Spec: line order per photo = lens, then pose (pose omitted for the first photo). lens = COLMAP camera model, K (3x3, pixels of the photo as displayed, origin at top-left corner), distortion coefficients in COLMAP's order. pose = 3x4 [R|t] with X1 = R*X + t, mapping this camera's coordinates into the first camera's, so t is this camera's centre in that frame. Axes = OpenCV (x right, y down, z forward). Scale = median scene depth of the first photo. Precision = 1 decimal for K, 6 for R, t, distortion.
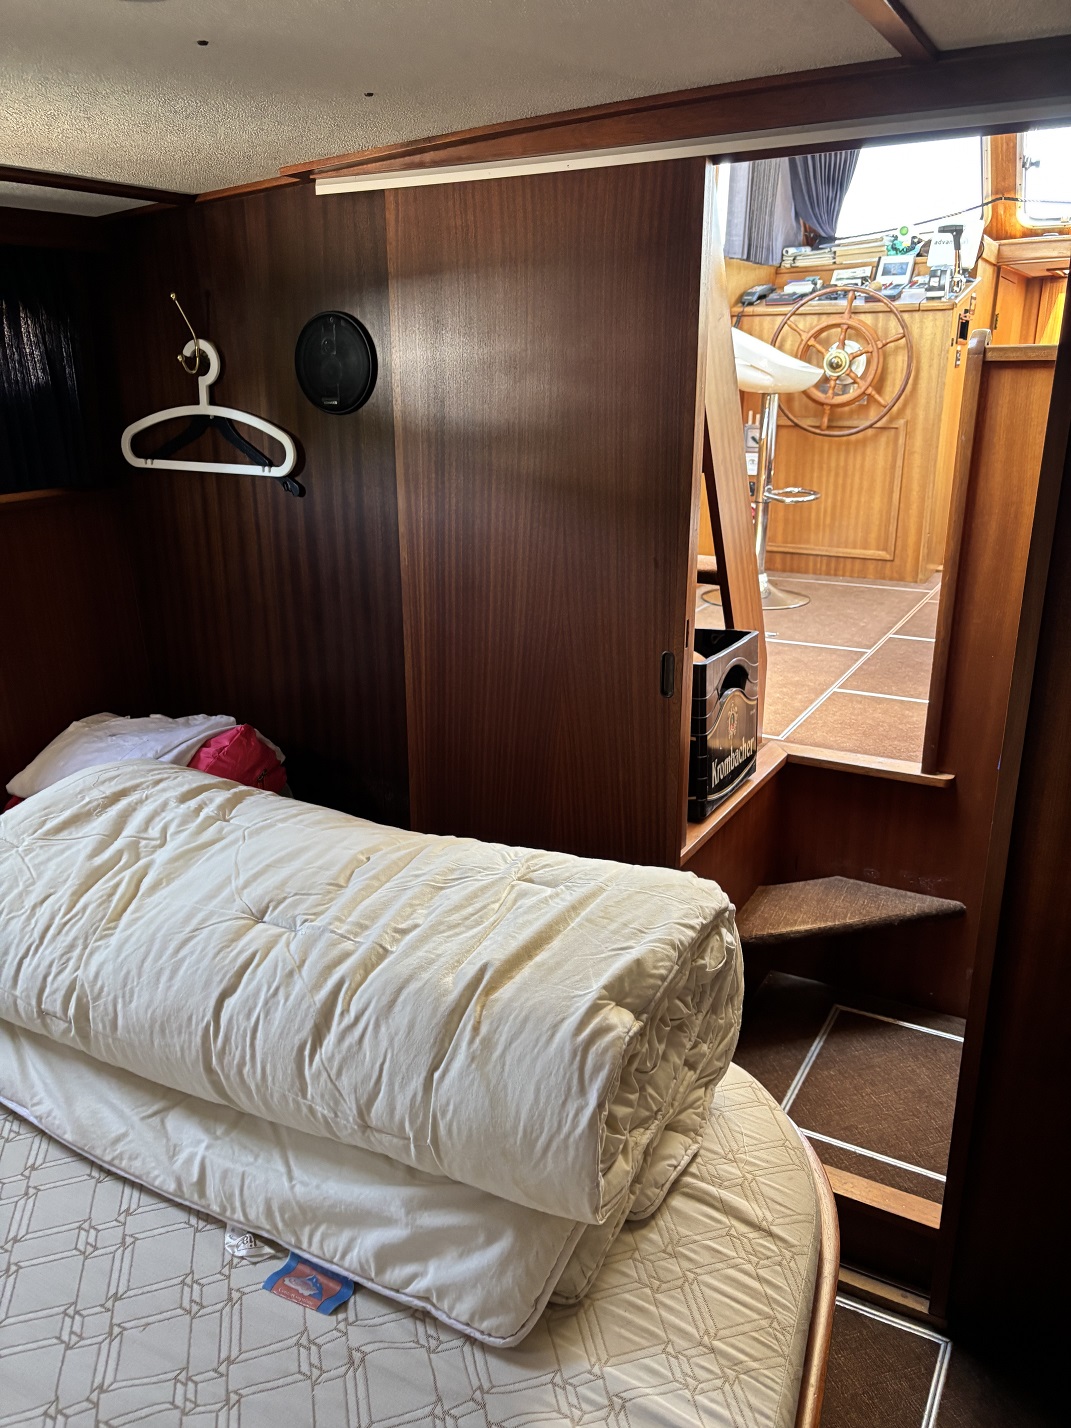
lens RADIAL K [[1098.8, 0, 535.5], [0, 1098.8, 714.0], [0, 0, 1]] dist [0.012395, -0.003951]
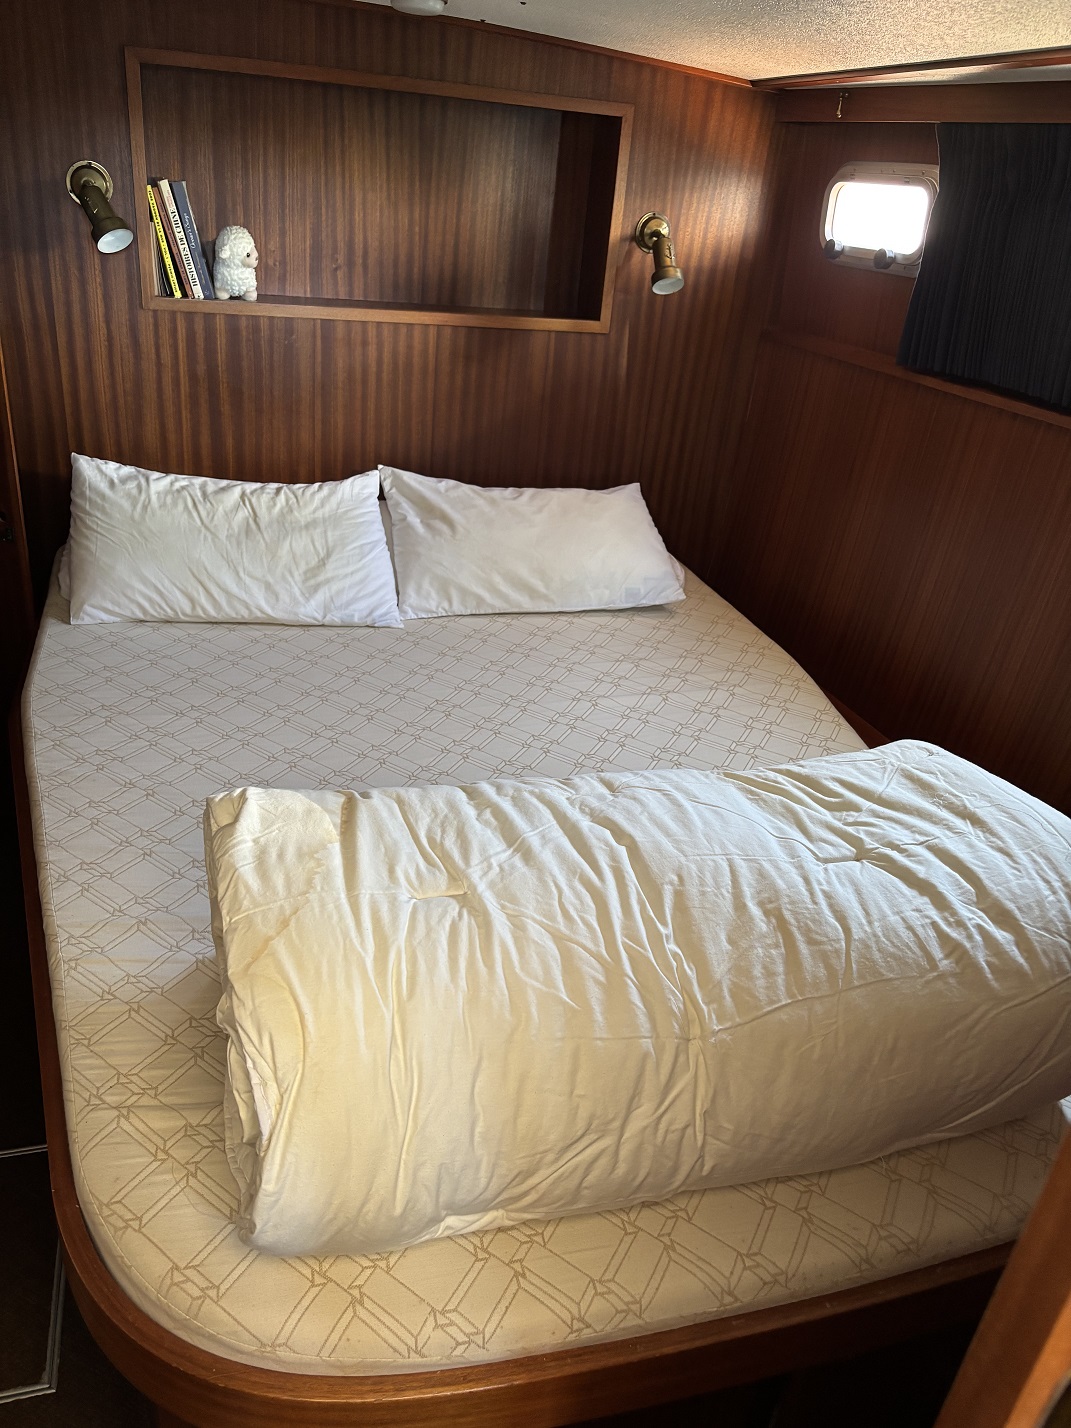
lens RADIAL K [[1069.8, 0, 514.8], [0, 1069.8, 717.4], [0, 0, 1]] dist [0.008214, 0.000966]
pose [[-0.712791, 0.271326, -0.646770, 0.467806], [-0.291160, 0.724465, 0.624801, -0.487477], [0.638087, 0.633666, -0.437393, 1.366576]]
